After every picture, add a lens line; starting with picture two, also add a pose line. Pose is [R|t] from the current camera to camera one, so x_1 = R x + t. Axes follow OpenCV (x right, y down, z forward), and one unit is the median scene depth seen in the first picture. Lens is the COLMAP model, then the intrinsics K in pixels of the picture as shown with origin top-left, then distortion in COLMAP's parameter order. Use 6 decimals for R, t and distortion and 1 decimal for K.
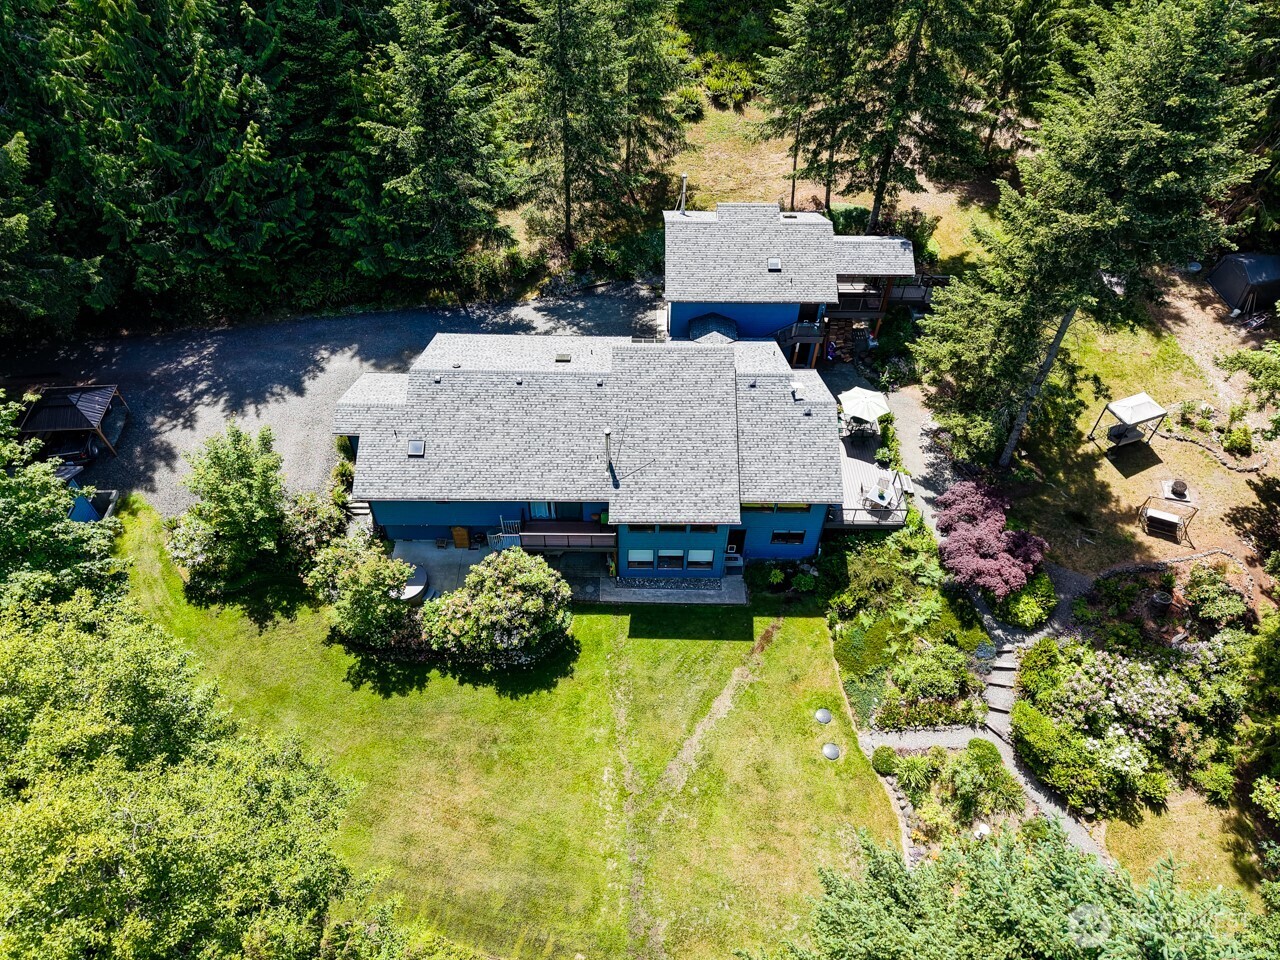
lens RADIAL K [[868.7, 0, 640.0], [0, 868.7, 480.0], [0, 0, 1]] dist [0.001253, -0.000868]
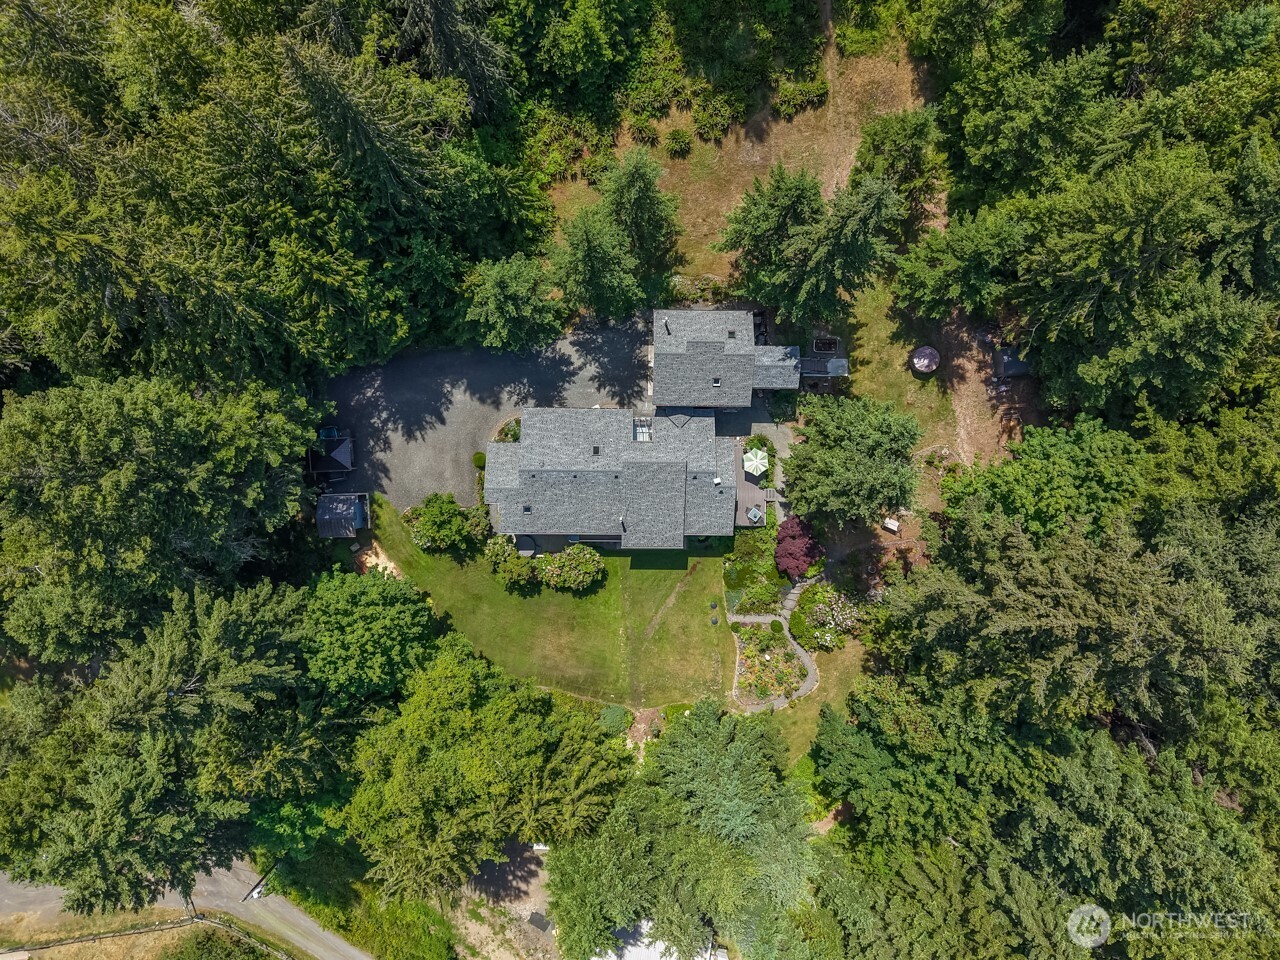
lens RADIAL K [[868.7, 0, 640.0], [0, 868.7, 480.0], [0, 0, 1]] dist [0.001253, -0.000868]
pose [[0.999866, 0.007951, 0.014342, -0.022076], [-0.015722, 0.713315, 0.700667, -1.513089], [-0.004660, -0.700799, 0.713344, -0.401877]]
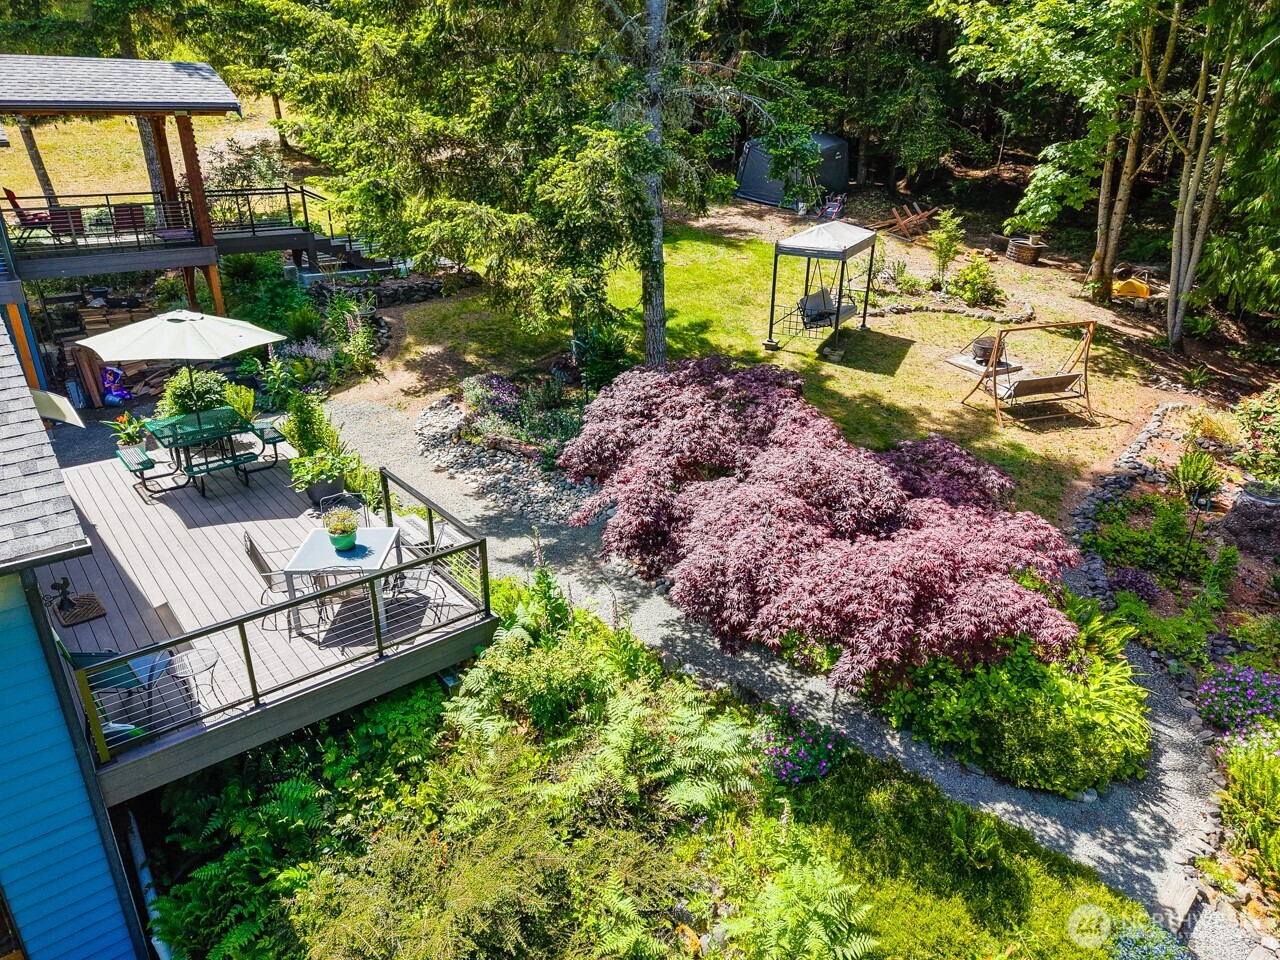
lens RADIAL K [[872.7, 0, 640.0], [0, 872.7, 480.0], [0, 0, 1]] dist [0.032205, -0.000852]
pose [[0.778821, -0.271739, 0.565328, 0.212834], [0.464012, 0.856048, -0.227762, 0.090087], [-0.422056, 0.439705, 0.792798, 0.779329]]
